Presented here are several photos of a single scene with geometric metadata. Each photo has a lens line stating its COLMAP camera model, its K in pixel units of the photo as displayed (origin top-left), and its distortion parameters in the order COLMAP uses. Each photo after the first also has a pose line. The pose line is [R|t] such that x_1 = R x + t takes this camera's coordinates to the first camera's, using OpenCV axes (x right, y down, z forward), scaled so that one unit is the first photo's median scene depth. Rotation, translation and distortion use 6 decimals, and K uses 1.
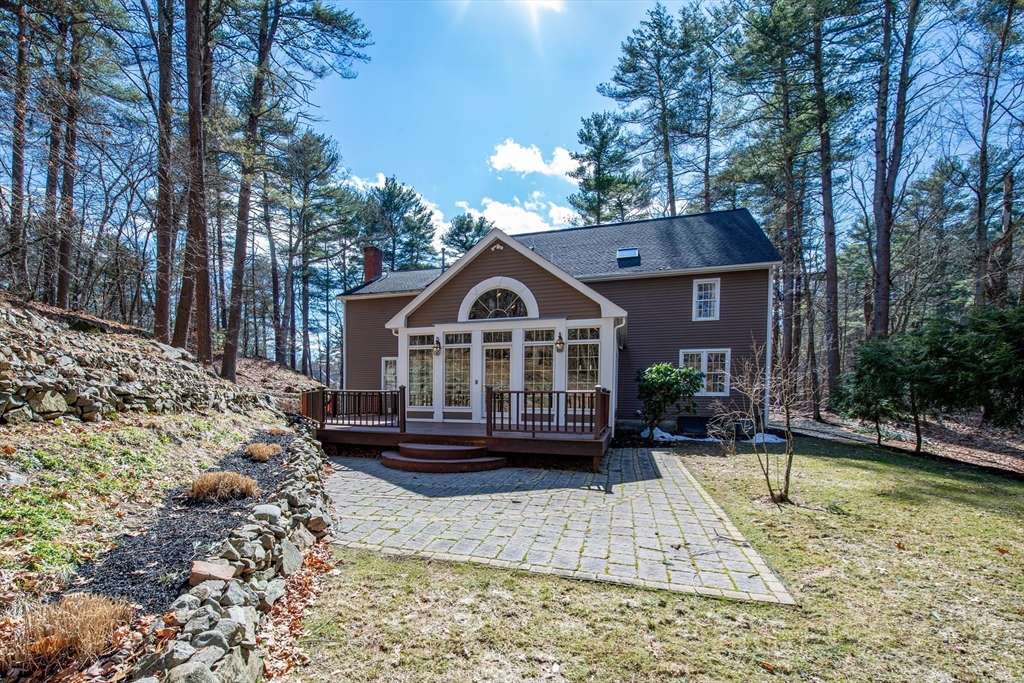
lens RADIAL K [[440.5, 0, 511.7], [0, 440.5, 351.5], [0, 0, 1]] dist [-0.014457, 0.000168]
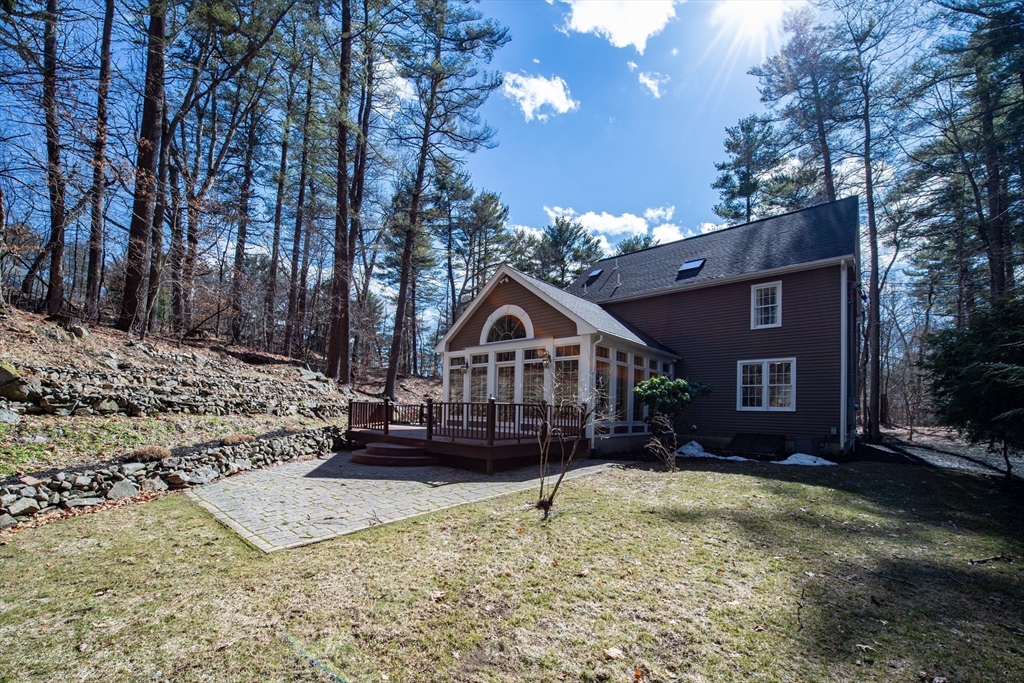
lens RADIAL K [[408.5, 0, 511.7], [0, 408.5, 334.1], [0, 0, 1]] dist [-0.013702, -0.000652]
pose [[0.921347, -0.061312, -0.383876, 0.396007], [0.029047, 0.995582, -0.089295, 0.004695], [0.387655, 0.071122, 0.919057, 0.011987]]
